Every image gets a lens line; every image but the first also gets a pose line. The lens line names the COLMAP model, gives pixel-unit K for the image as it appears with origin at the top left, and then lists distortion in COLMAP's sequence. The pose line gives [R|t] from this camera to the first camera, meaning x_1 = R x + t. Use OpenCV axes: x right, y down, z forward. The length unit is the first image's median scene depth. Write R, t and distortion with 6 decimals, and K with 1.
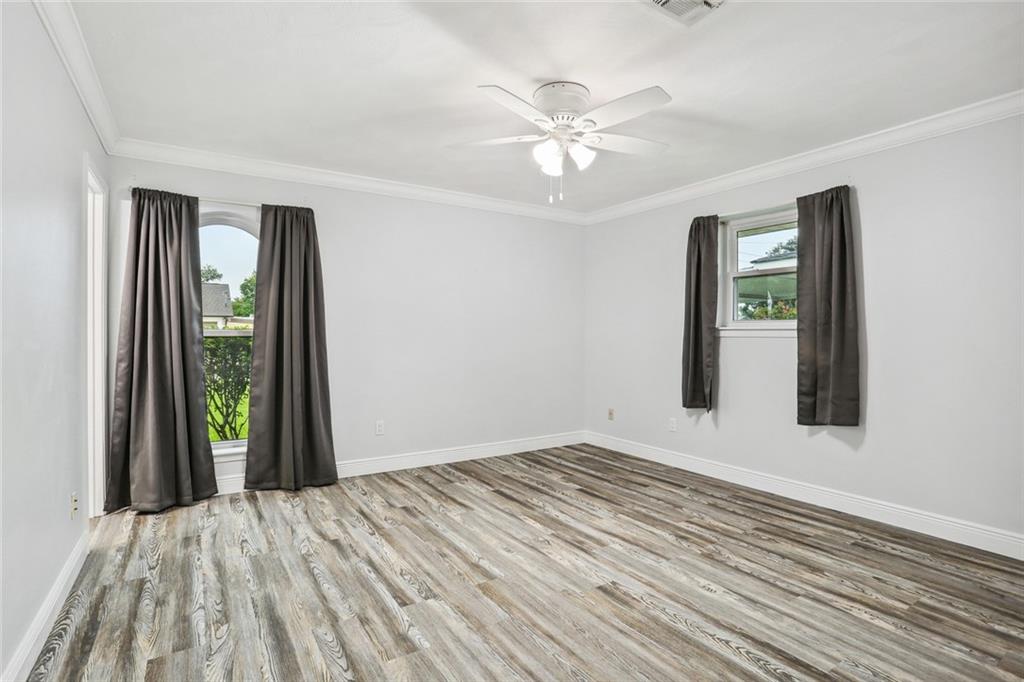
lens RADIAL K [[501.0, 0, 514.5], [0, 501.0, 343.8], [0, 0, 1]] dist [-0.059311, 0.018034]
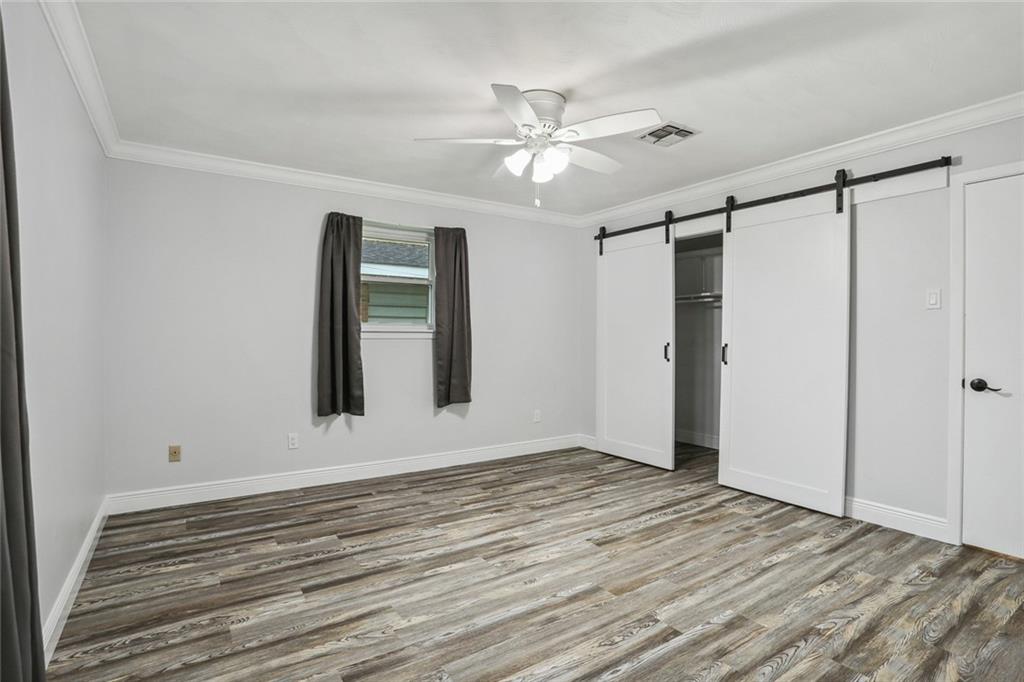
lens RADIAL K [[501.0, 0, 517.5], [0, 501.0, 335.5], [0, 0, 1]] dist [-0.059311, 0.018034]
pose [[-0.010518, -0.002285, 0.999942, -0.762800], [0.012683, 0.999917, 0.002418, -0.023732], [-0.999864, 0.012707, -0.010488, 0.870686]]
